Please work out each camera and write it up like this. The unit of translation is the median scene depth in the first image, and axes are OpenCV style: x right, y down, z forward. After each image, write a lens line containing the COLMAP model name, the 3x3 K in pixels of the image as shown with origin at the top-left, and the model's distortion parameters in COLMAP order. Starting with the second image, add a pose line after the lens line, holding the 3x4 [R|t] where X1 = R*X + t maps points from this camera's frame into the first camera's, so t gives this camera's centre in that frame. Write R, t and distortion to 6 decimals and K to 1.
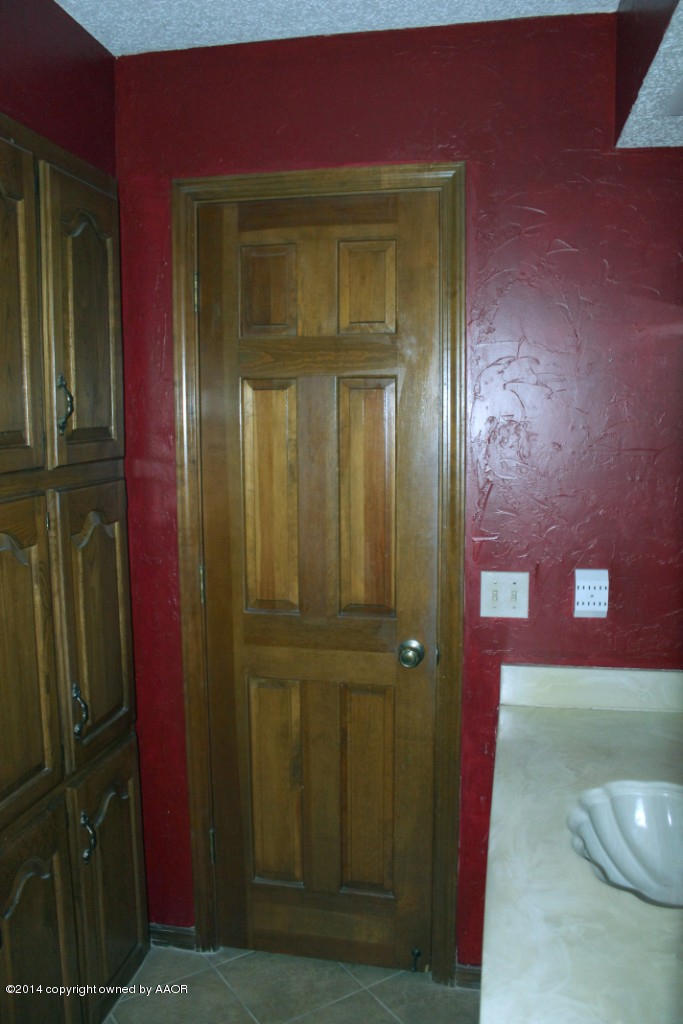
lens RADIAL K [[852.5, 0, 343.2], [0, 852.5, 507.8], [0, 0, 1]] dist [-0.015588, -0.003730]
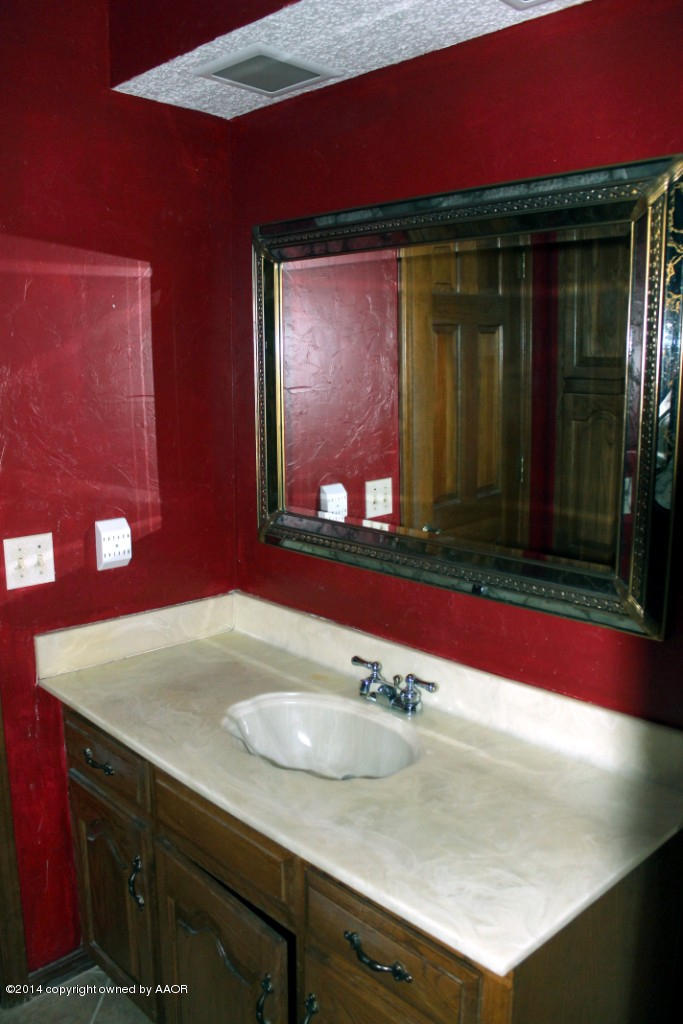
lens RADIAL K [[860.5, 0, 343.1], [0, 860.5, 516.4], [0, 0, 1]] dist [-0.127829, 0.072154]
pose [[0.595074, -0.137048, 0.791899, -0.328031], [0.087006, 0.990547, 0.106046, -0.011977], [-0.798947, 0.005795, 0.601373, 0.196368]]
